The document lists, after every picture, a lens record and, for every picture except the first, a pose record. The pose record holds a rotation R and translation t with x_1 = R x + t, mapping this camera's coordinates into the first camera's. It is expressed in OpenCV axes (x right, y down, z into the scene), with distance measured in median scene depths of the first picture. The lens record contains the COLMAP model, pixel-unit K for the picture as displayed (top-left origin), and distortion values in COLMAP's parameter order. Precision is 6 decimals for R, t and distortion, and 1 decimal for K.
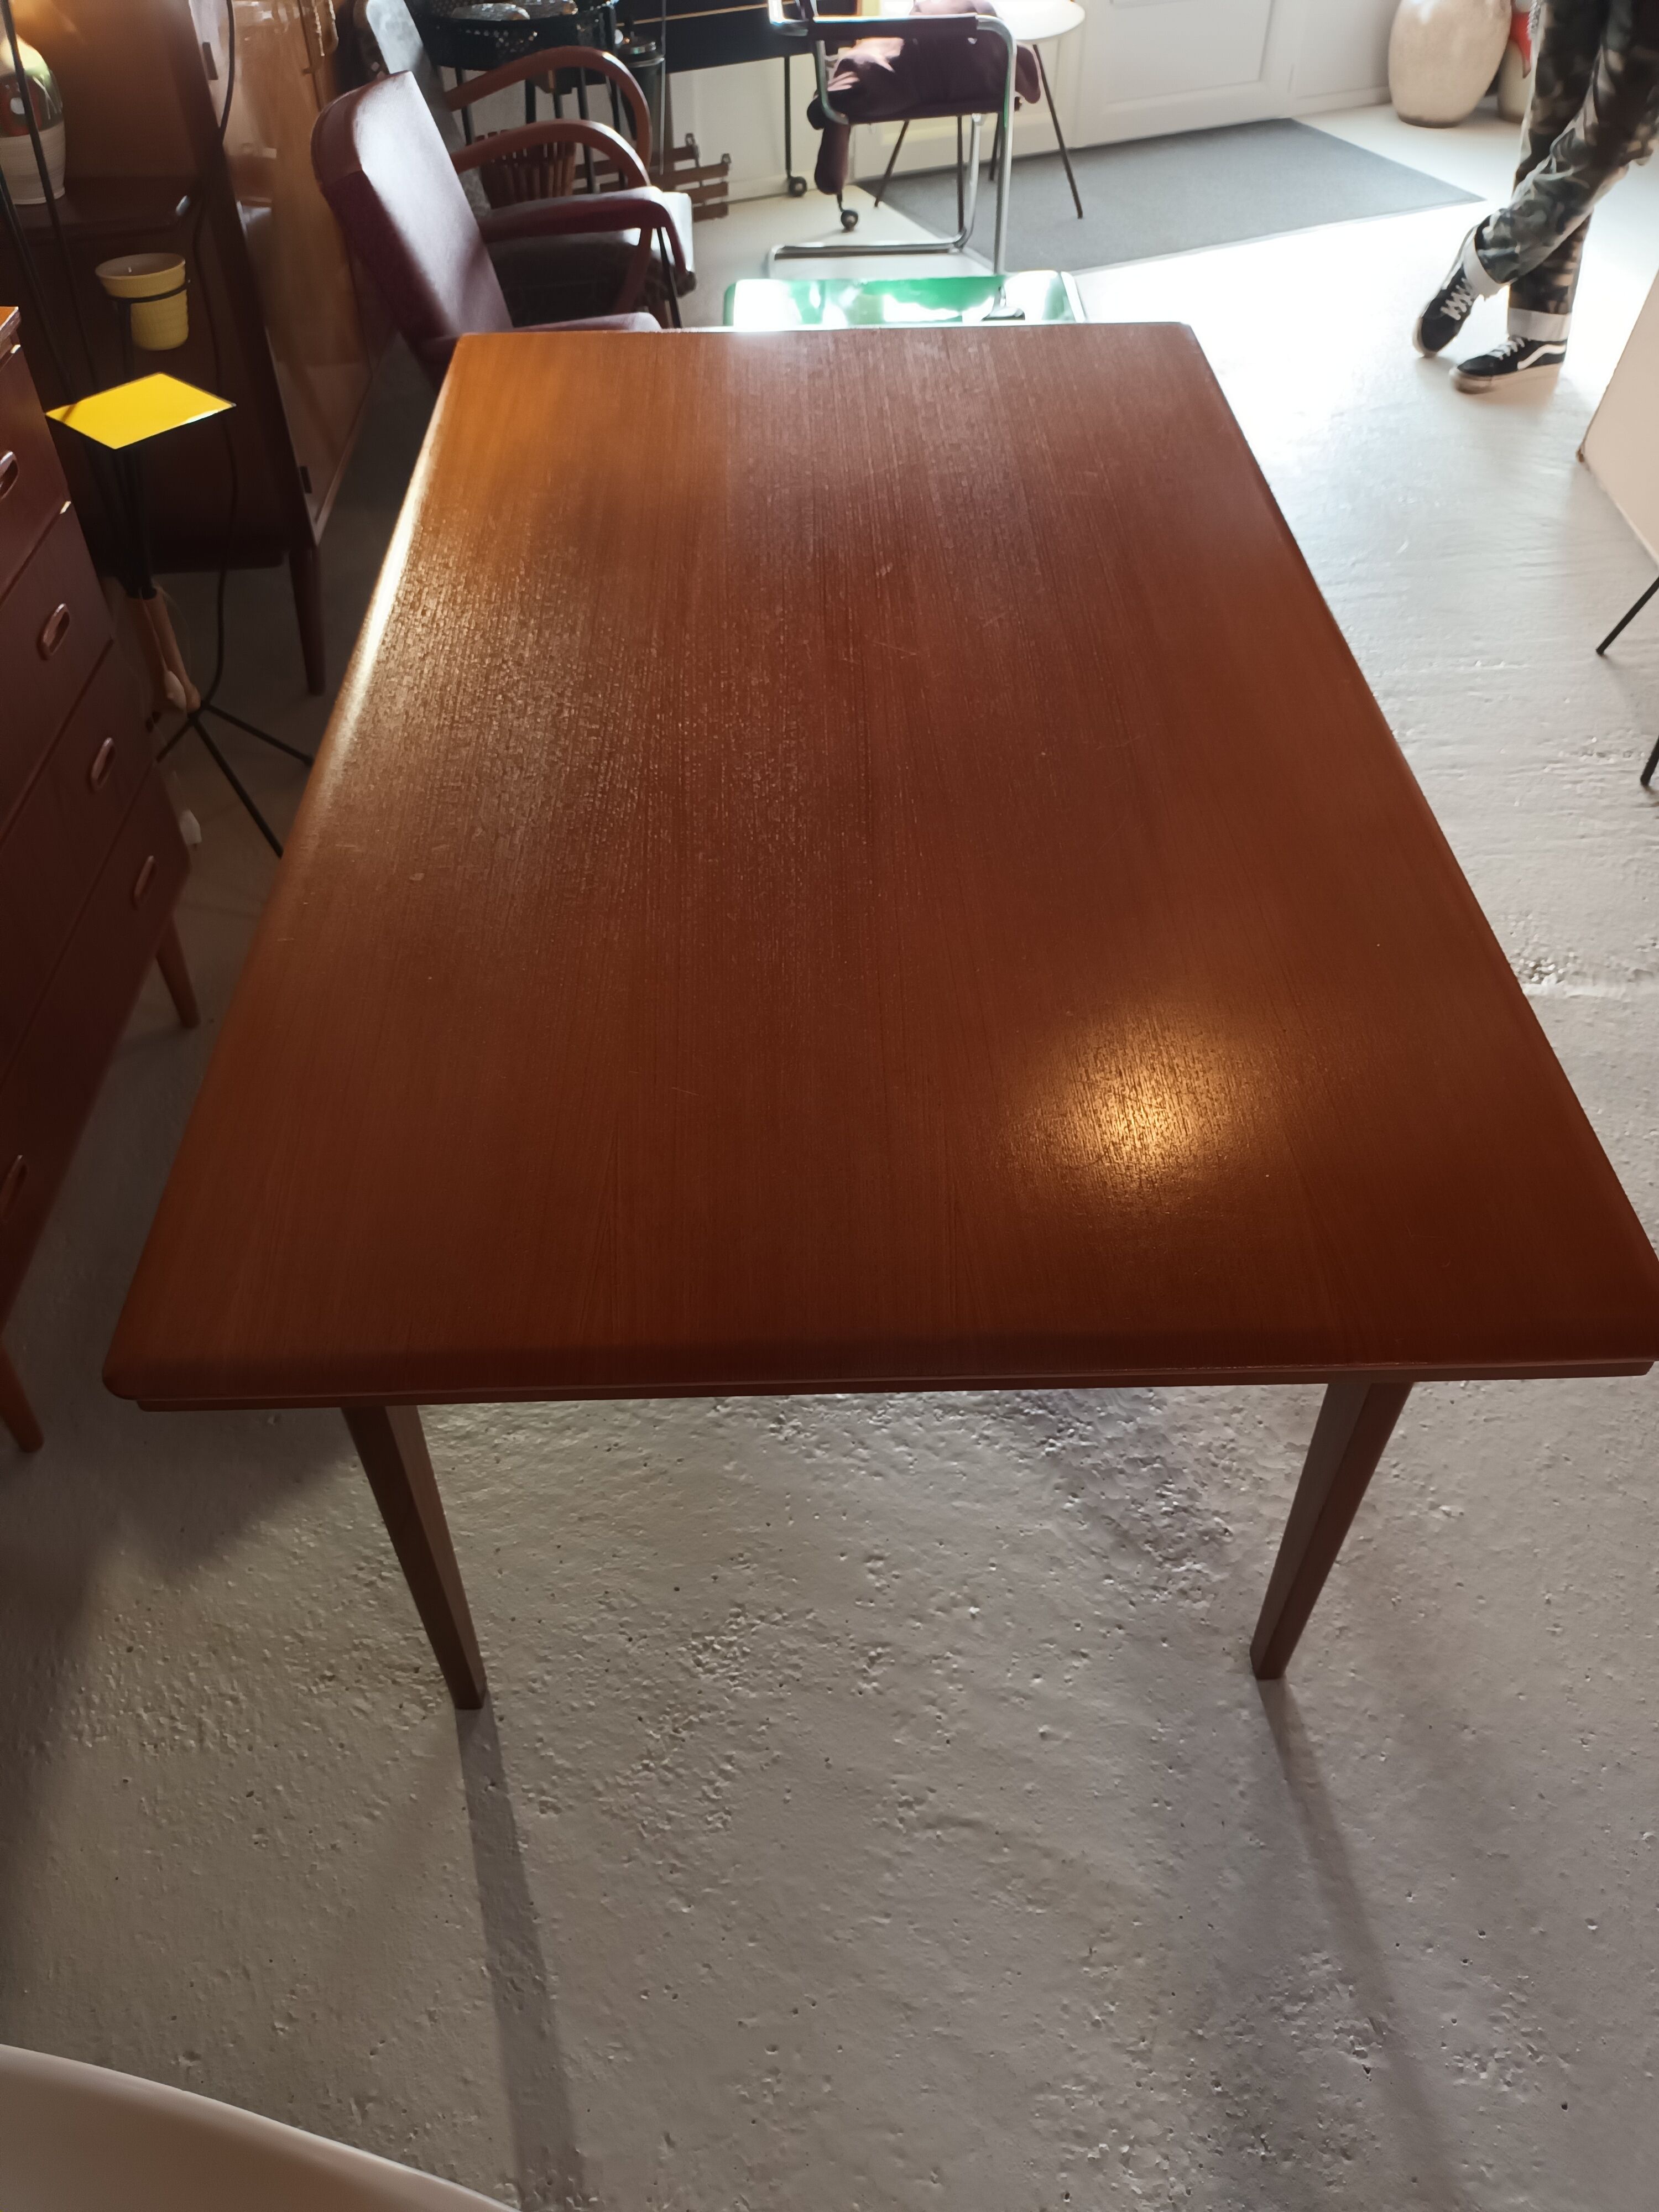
lens RADIAL K [[1644.2, 0, 816.6], [0, 1644.2, 1157.7], [0, 0, 1]] dist [0.023525, -0.027354]
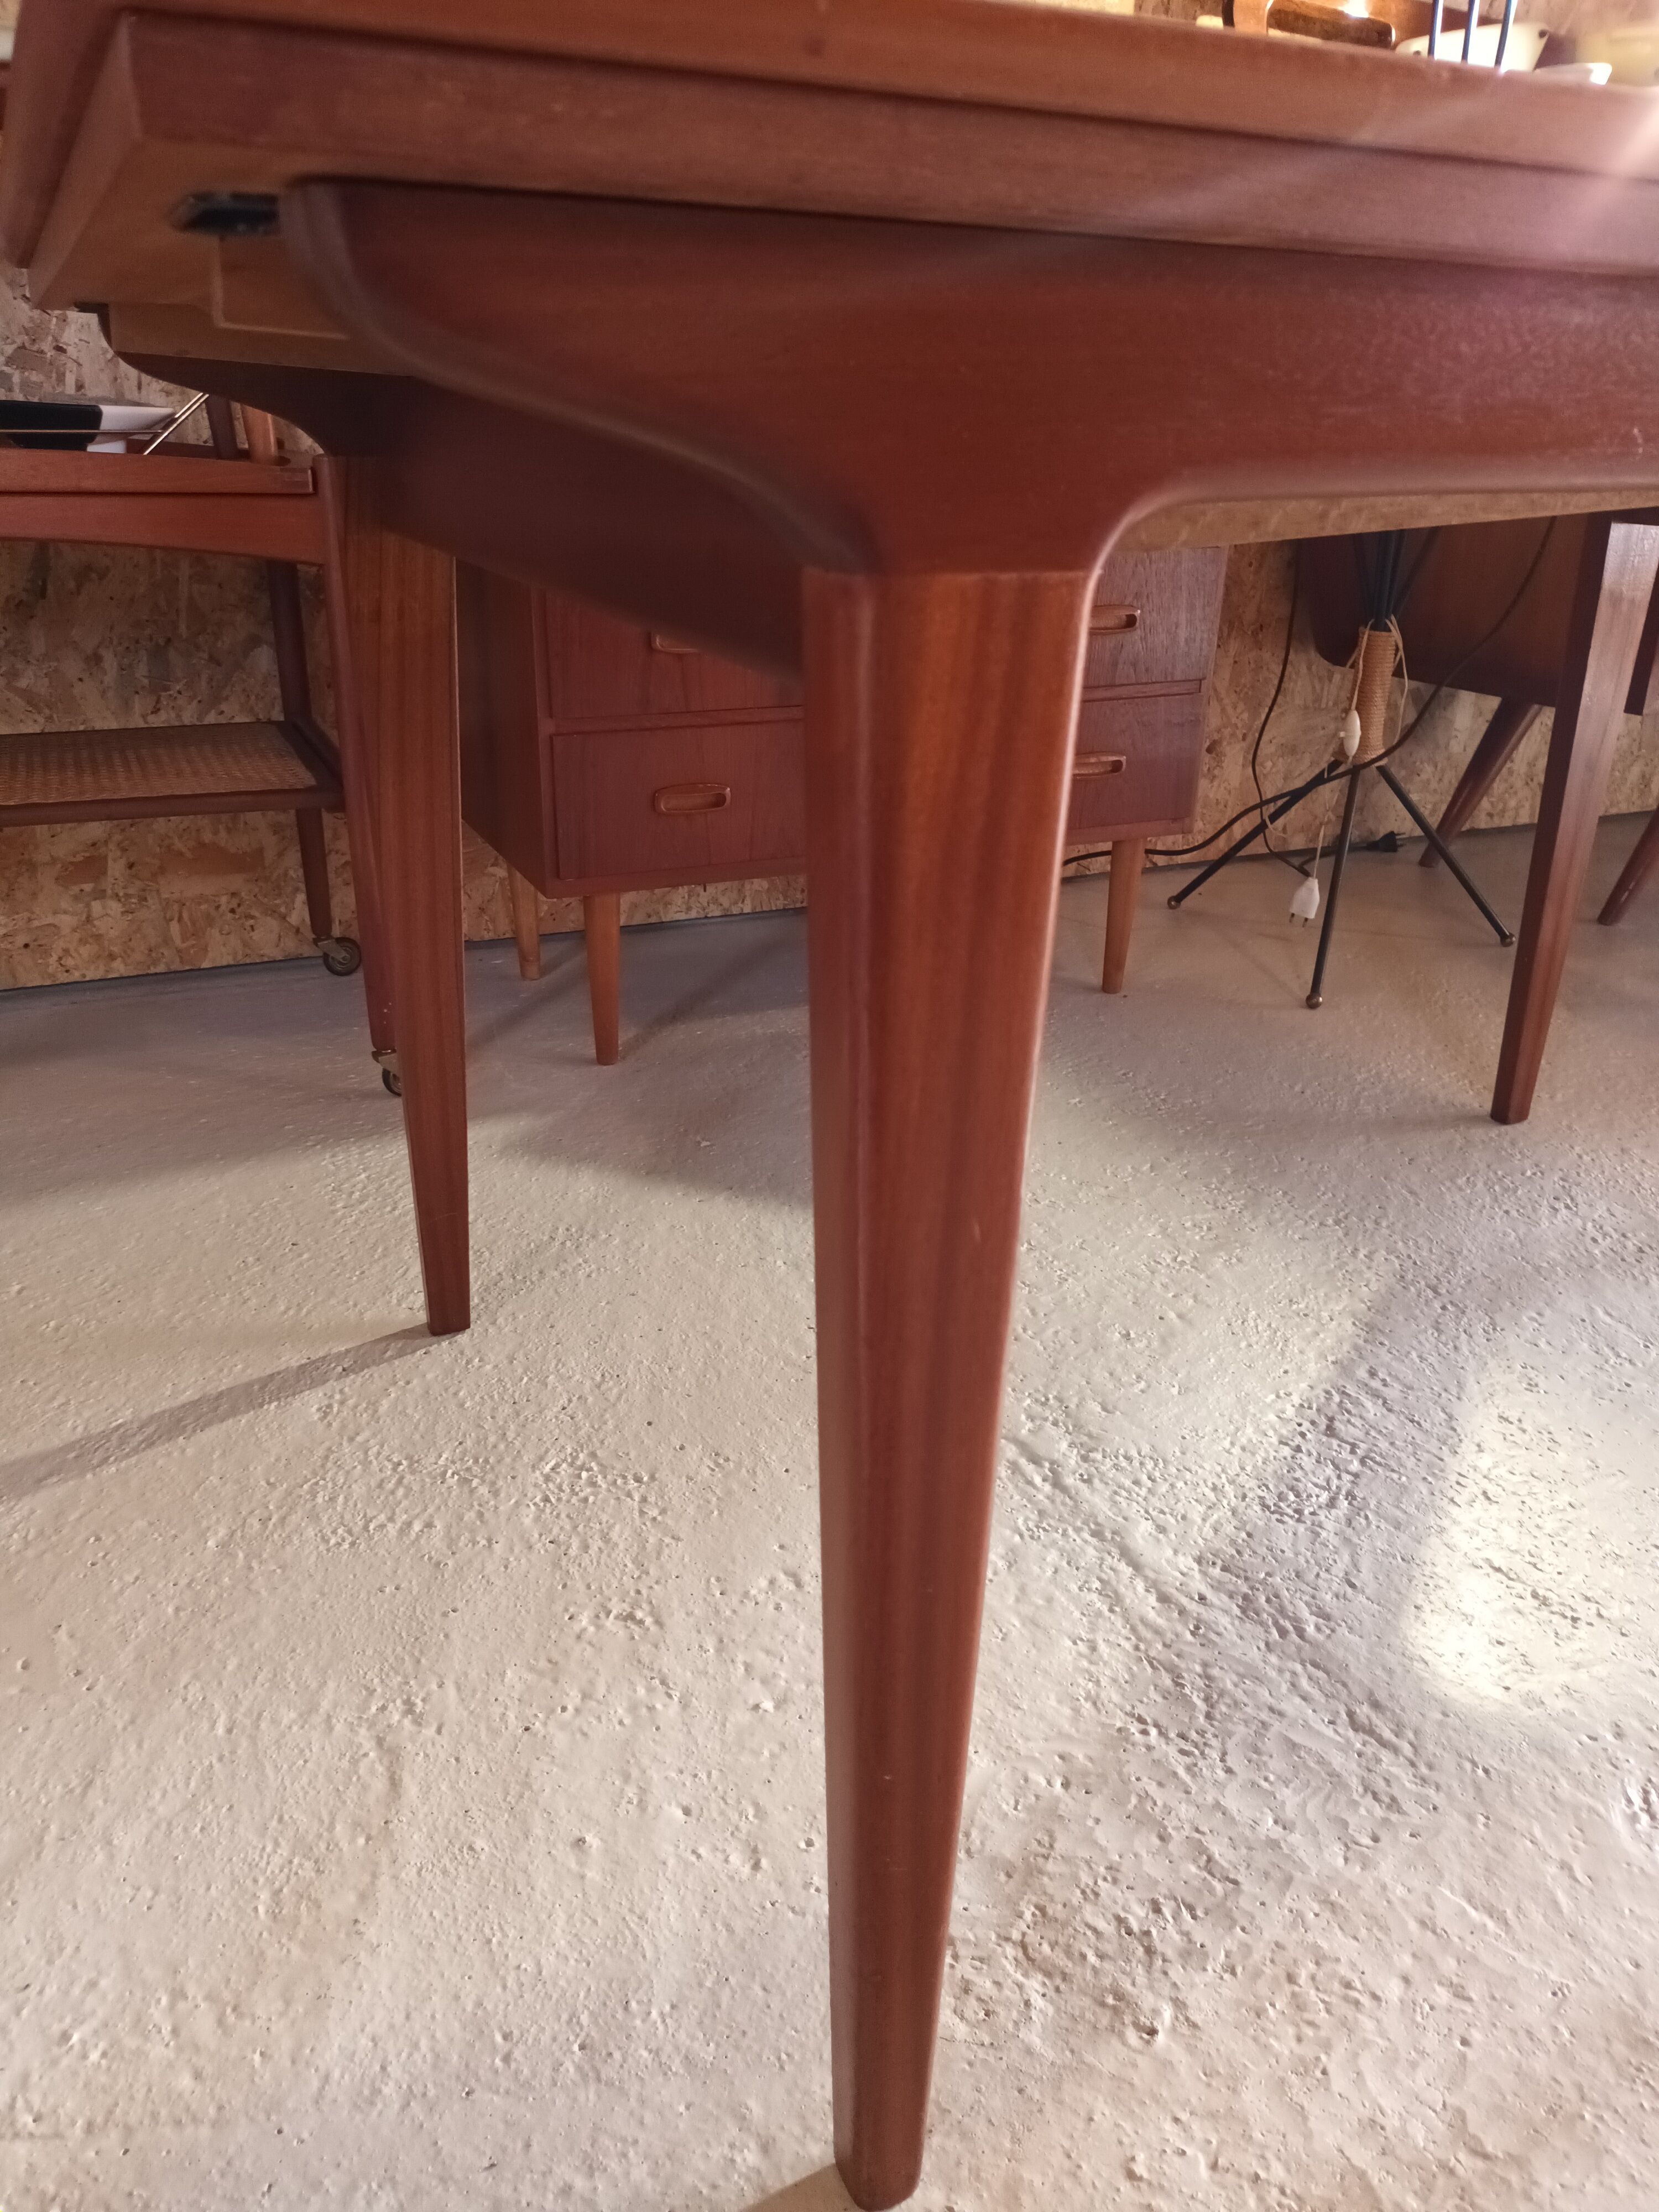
lens RADIAL K [[1644.2, 0, 824.2], [0, 1644.2, 1128.7], [0, 0, 1]] dist [0.023525, -0.027354]
pose [[0.394990, 0.380241, -0.836301, 0.528360], [-0.684659, 0.728819, 0.008004, 0.109312], [0.612556, 0.569420, 0.548212, 0.586827]]
